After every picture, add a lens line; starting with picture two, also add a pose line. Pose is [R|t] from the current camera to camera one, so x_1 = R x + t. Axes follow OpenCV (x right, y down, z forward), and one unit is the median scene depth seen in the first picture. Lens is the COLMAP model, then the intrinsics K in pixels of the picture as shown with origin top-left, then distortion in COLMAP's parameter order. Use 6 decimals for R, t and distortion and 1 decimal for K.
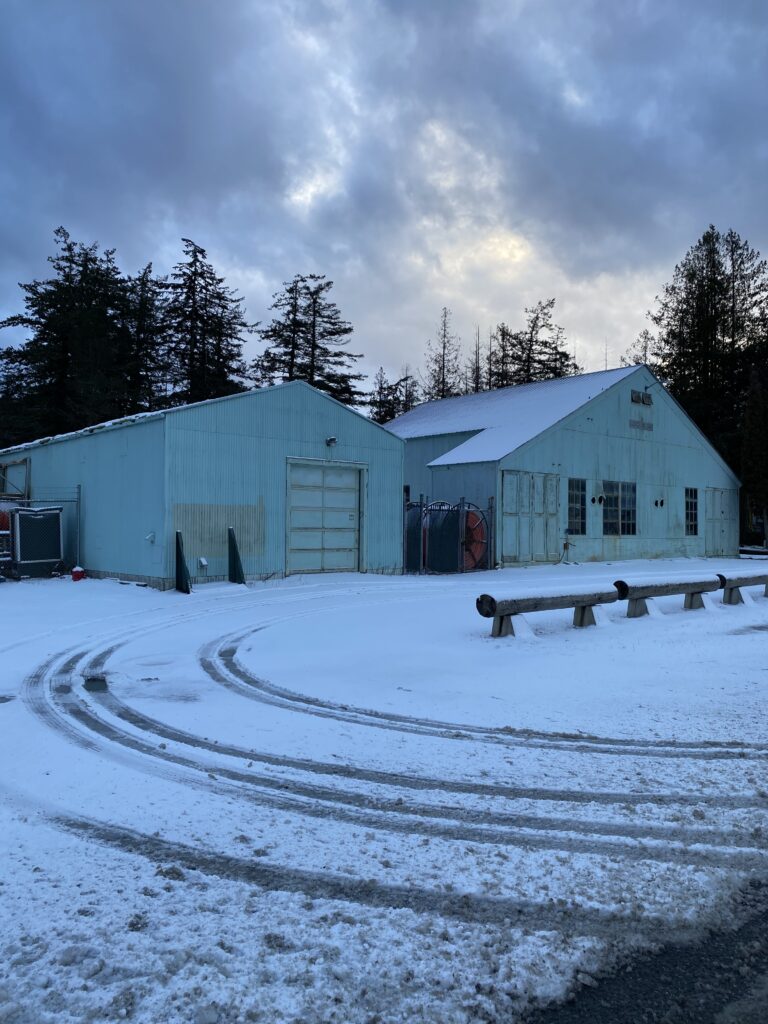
lens RADIAL K [[786.1, 0, 384.0], [0, 786.1, 512.0], [0, 0, 1]] dist [0.036512, -0.011349]
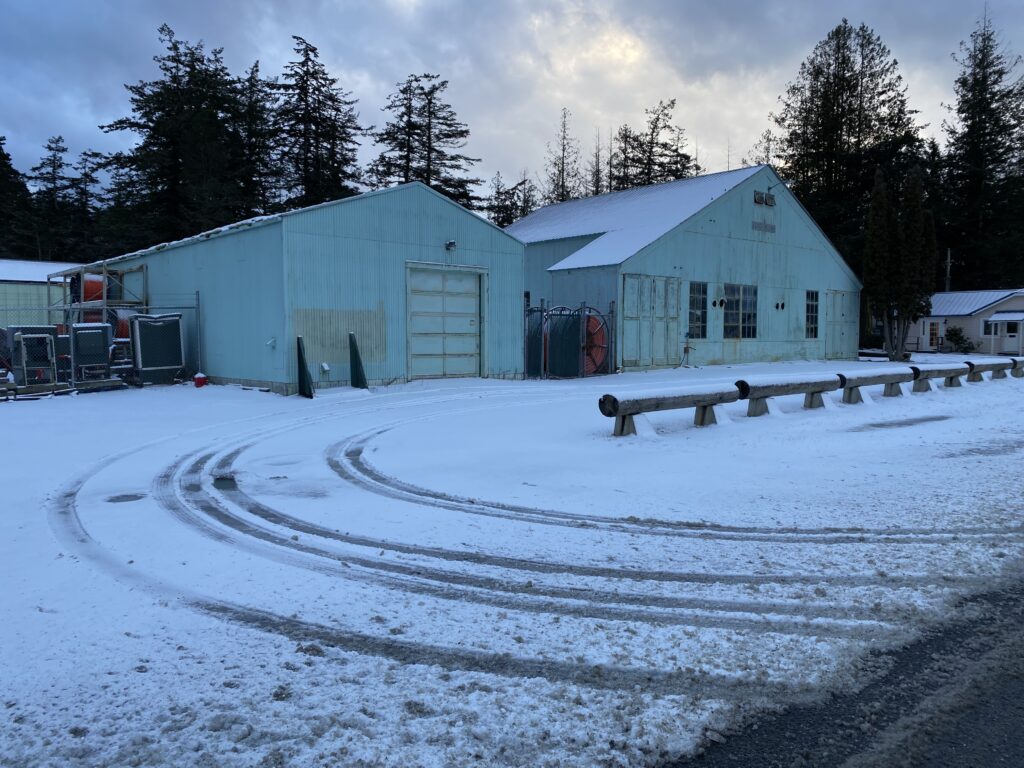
lens RADIAL K [[786.1, 0, 507.7], [0, 786.1, 382.3], [0, 0, 1]] dist [0.036512, -0.011349]
pose [[0.999939, -0.009823, 0.005138, -0.004373], [0.009389, 0.996860, 0.078630, 0.009008], [-0.005894, -0.078577, 0.996891, -0.000294]]
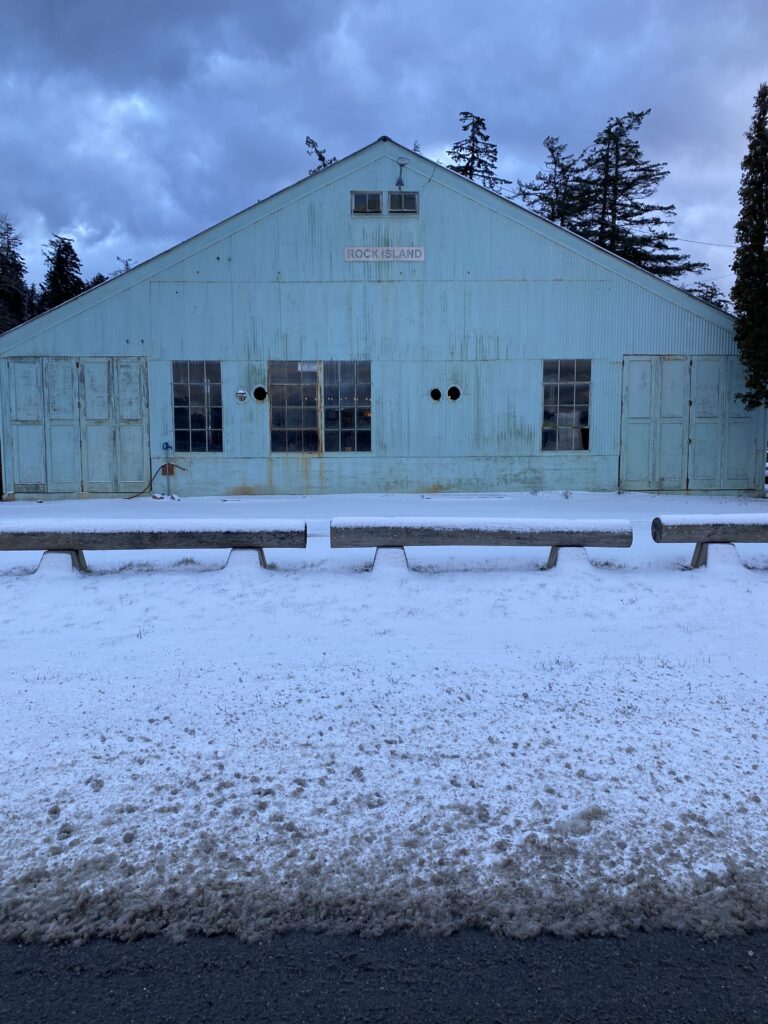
lens RADIAL K [[786.1, 0, 384.0], [0, 786.1, 512.0], [0, 0, 1]] dist [0.036512, -0.011349]
pose [[0.745813, 0.051961, -0.664125, 1.975992], [0.024322, 0.994165, 0.105096, 0.036051], [0.665711, -0.094535, 0.740197, 1.597099]]
